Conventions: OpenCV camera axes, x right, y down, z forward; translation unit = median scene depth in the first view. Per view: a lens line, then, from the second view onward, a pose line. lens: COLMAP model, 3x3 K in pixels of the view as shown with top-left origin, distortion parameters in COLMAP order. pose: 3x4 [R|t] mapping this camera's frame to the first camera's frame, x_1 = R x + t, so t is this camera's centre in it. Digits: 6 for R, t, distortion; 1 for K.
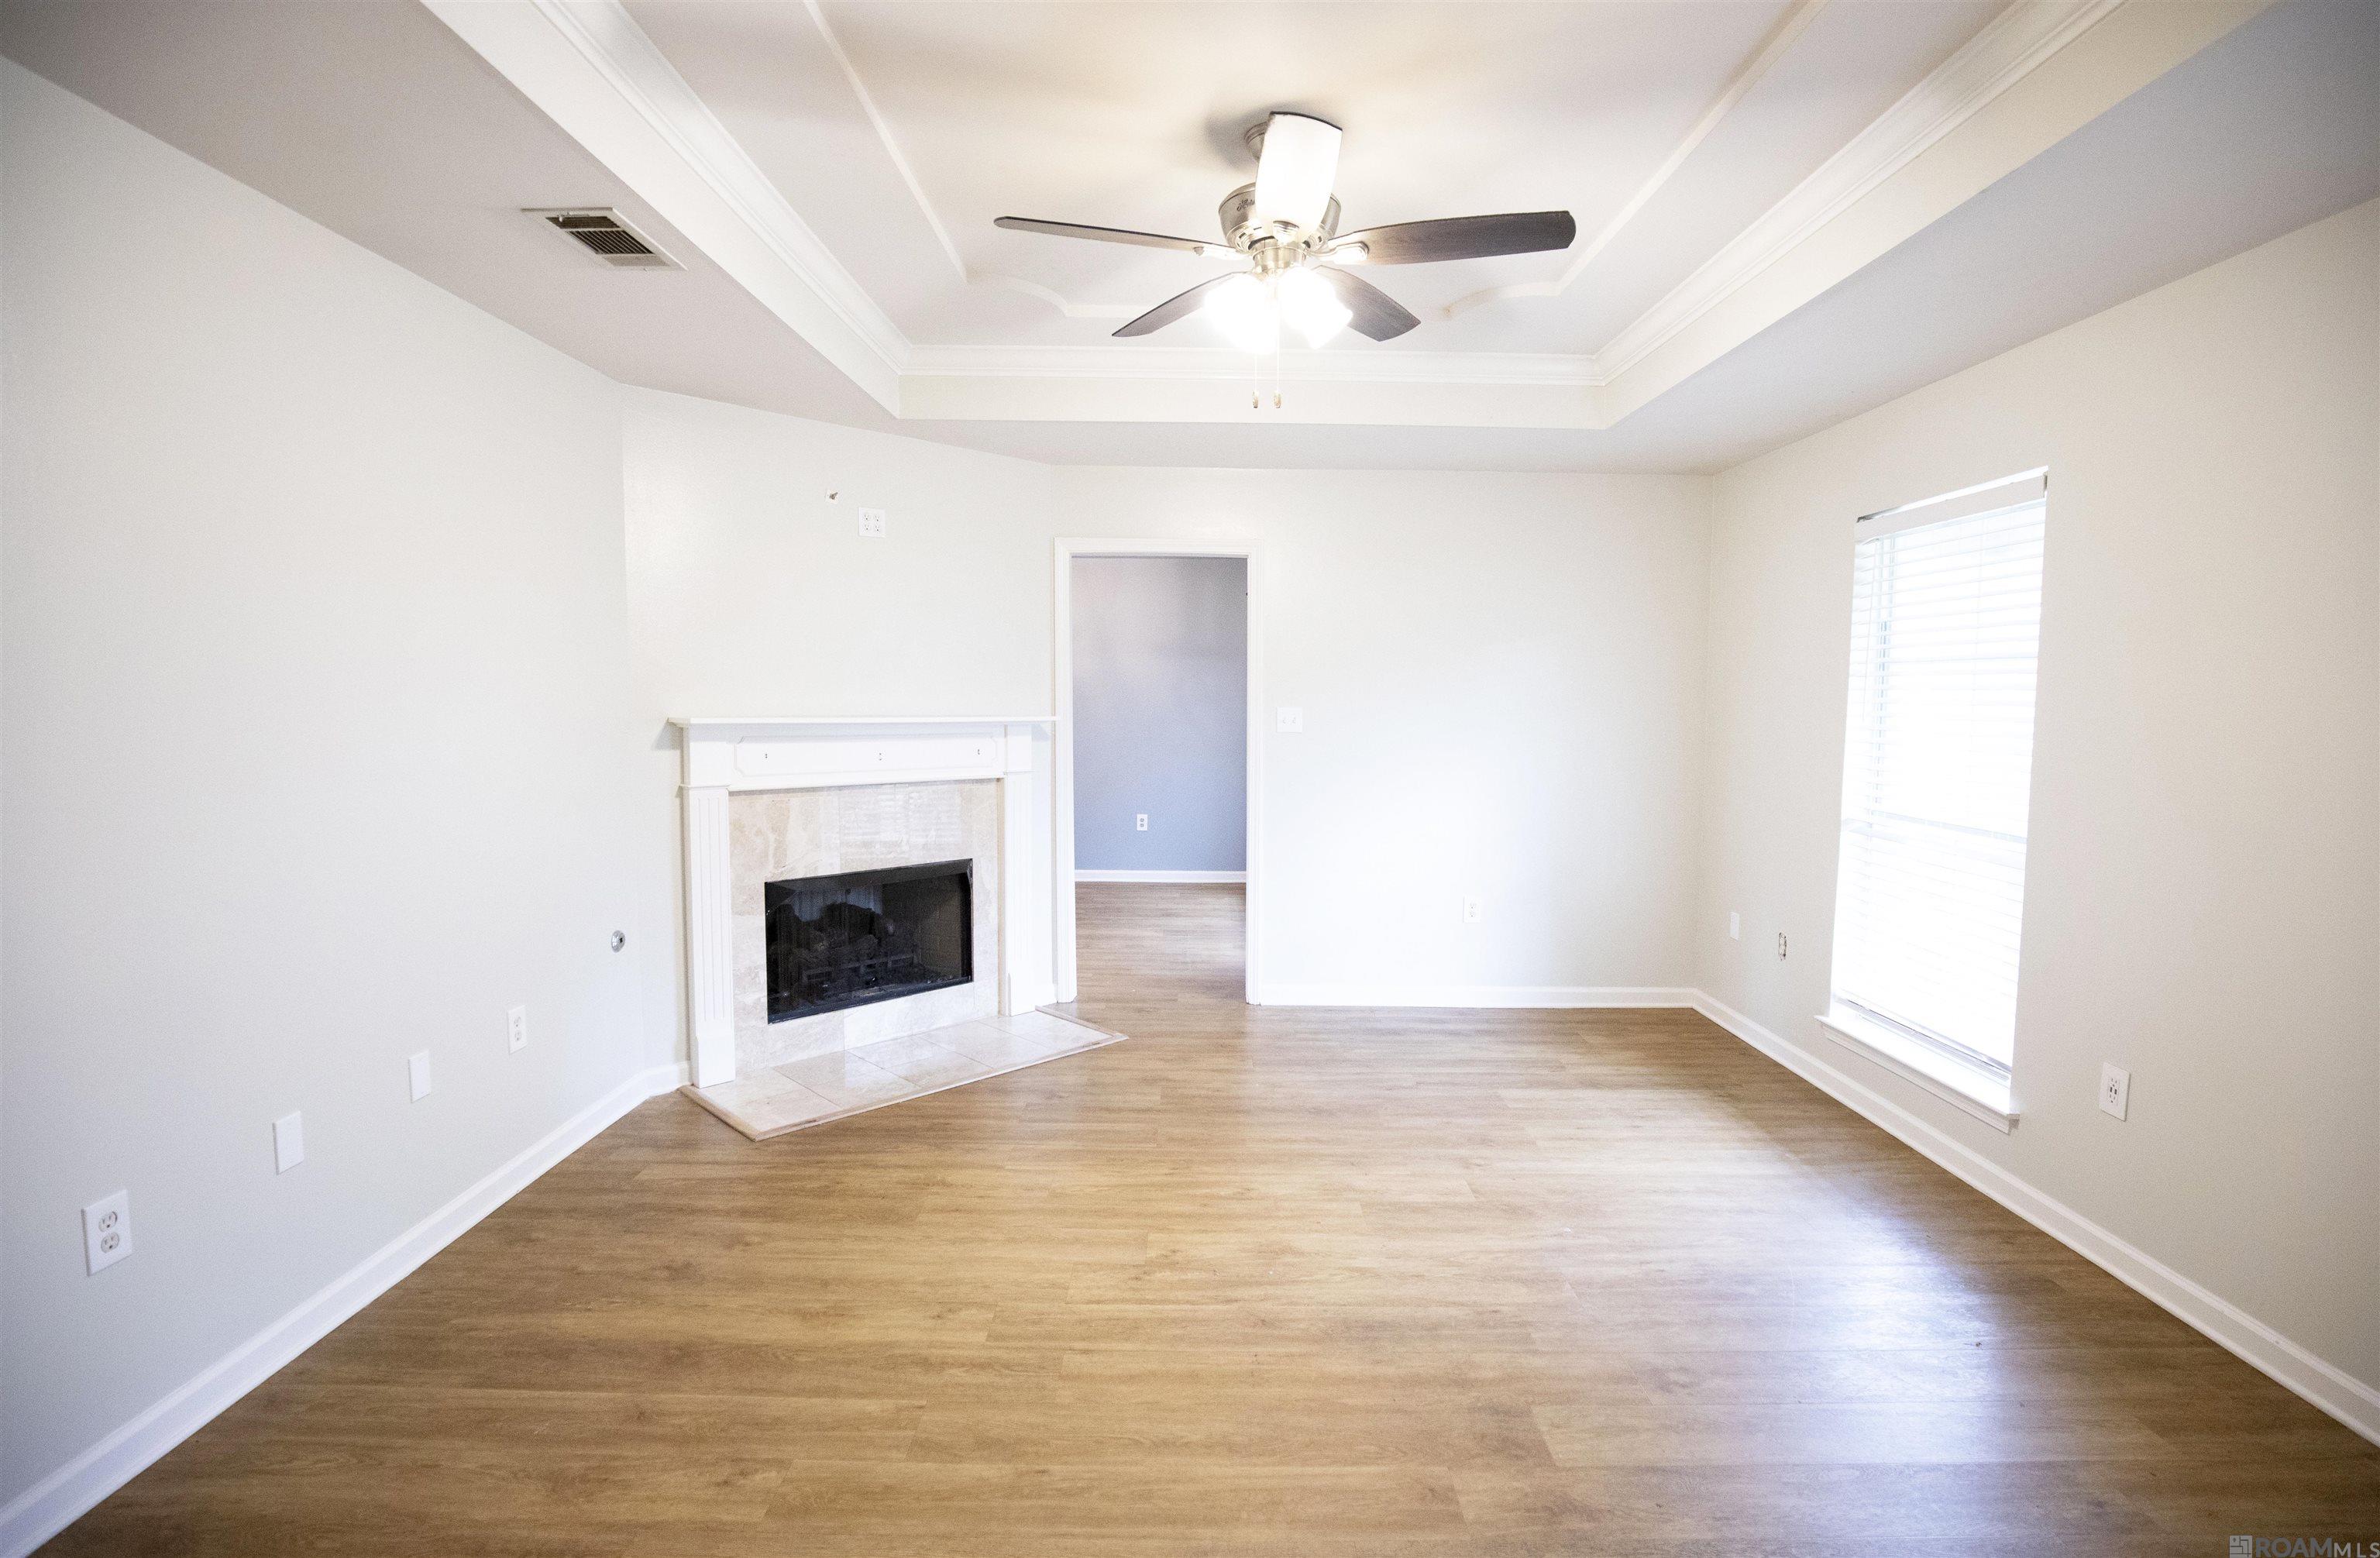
lens RADIAL K [[1128.8, 0, 1194.7], [0, 1128.8, 781.0], [0, 0, 1]] dist [-0.032279, 0.002935]
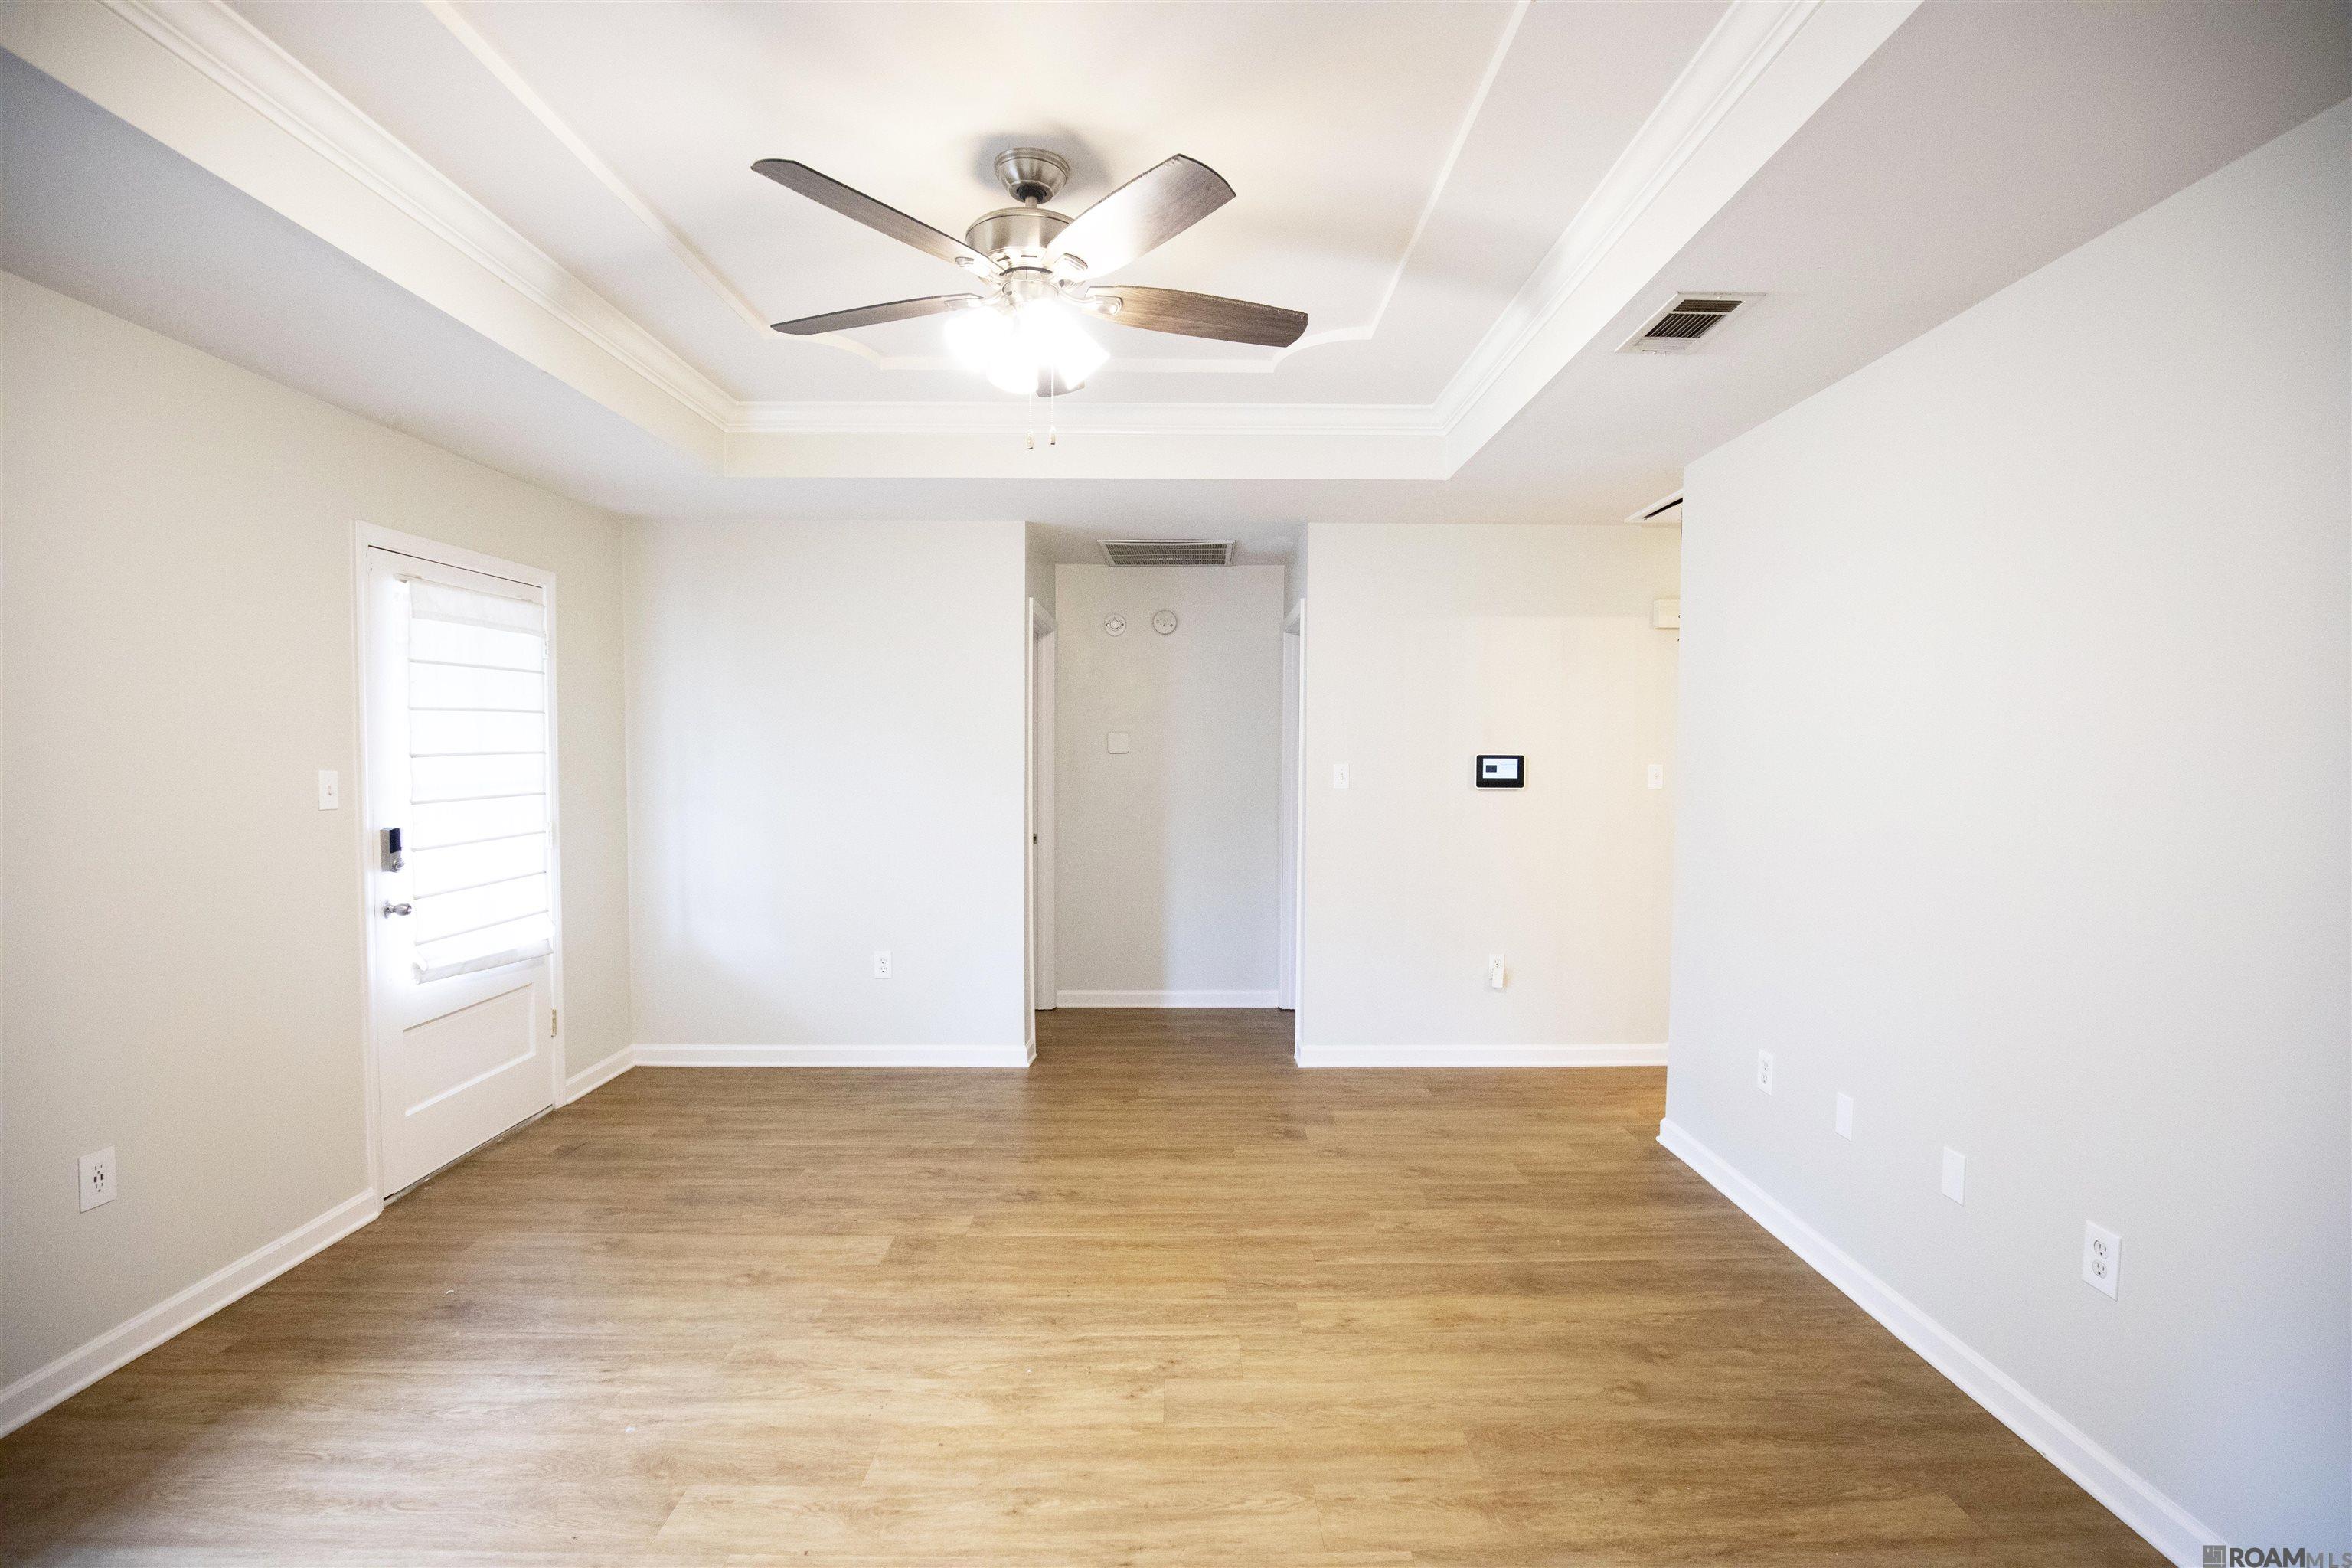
lens RADIAL K [[1045.2, 0, 1180.3], [0, 1045.2, 786.1], [0, 0, 1]] dist [-0.026449, 0.000251]
pose [[-0.999926, -0.010711, -0.005748, -0.041303], [-0.011301, 0.993321, 0.114825, -0.126619], [0.004480, 0.114881, -0.993369, 1.566706]]
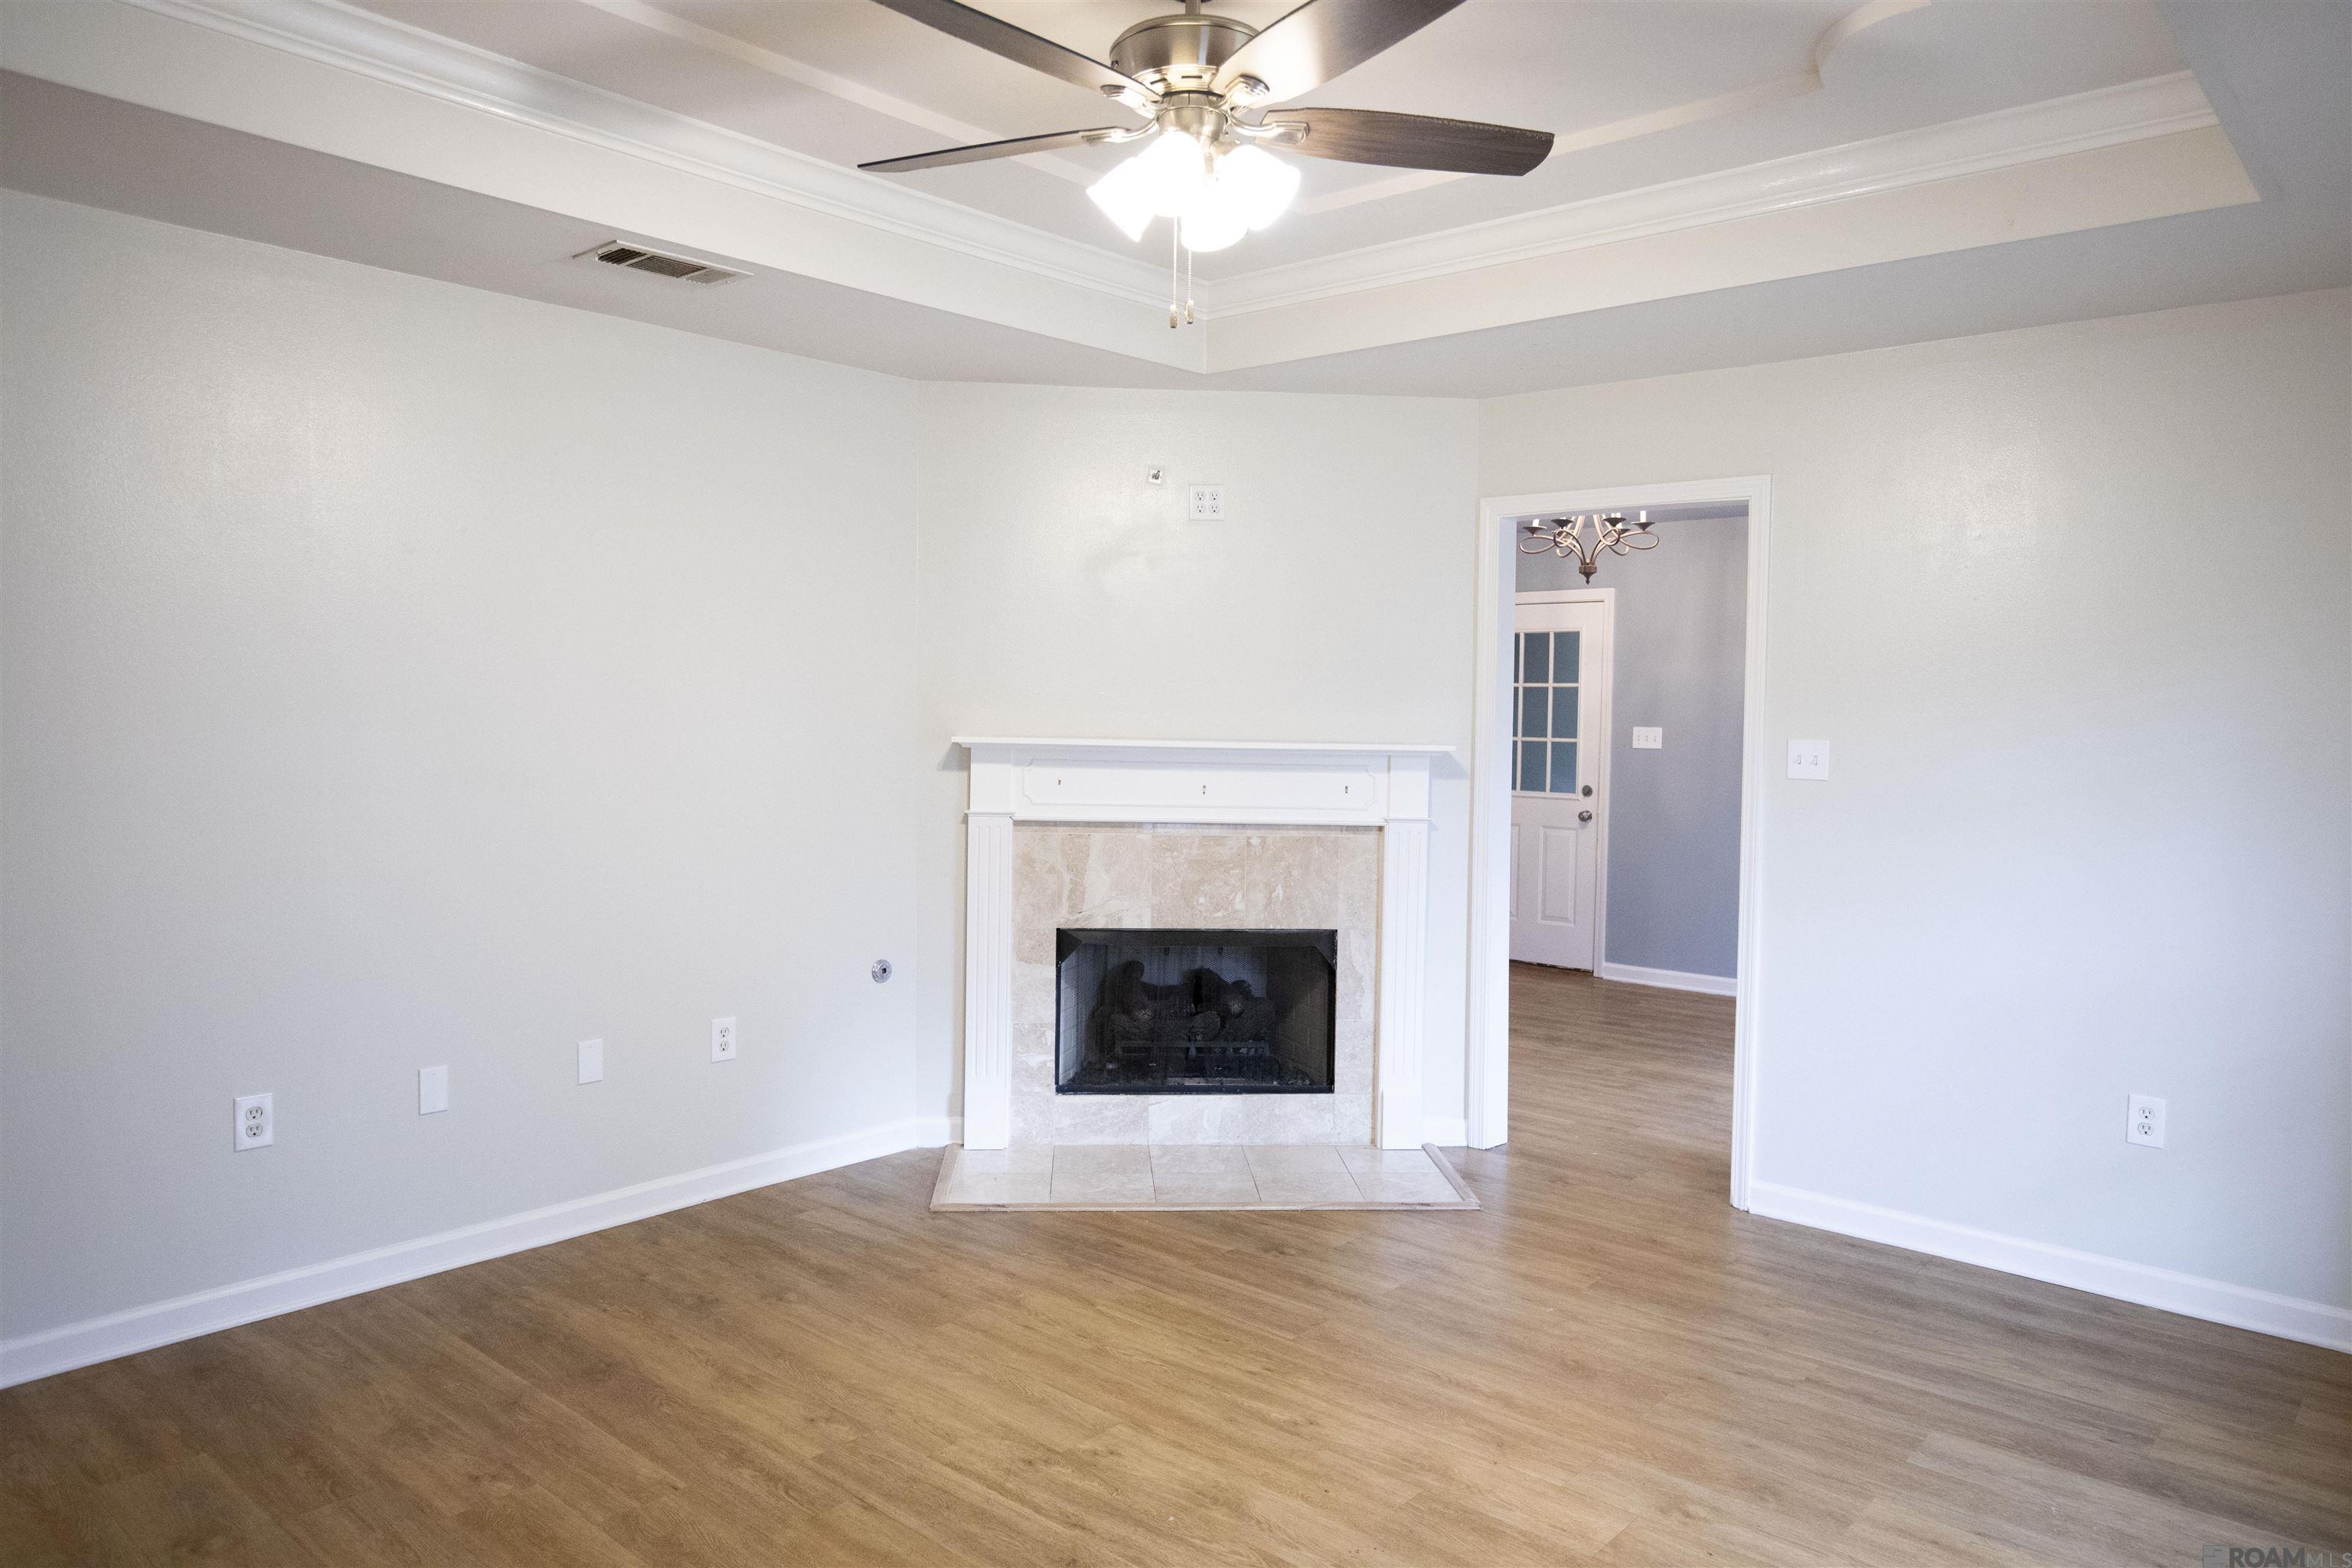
lens RADIAL K [[1563.4, 0, 1174.8], [0, 1563.4, 776.3], [0, 0, 1]] dist [0.003631, -0.004931]
pose [[0.744800, 0.032947, -0.666474, 0.625261], [-0.059345, 0.998093, -0.016979, -0.014987], [0.664644, 0.052198, 0.745335, 0.202934]]
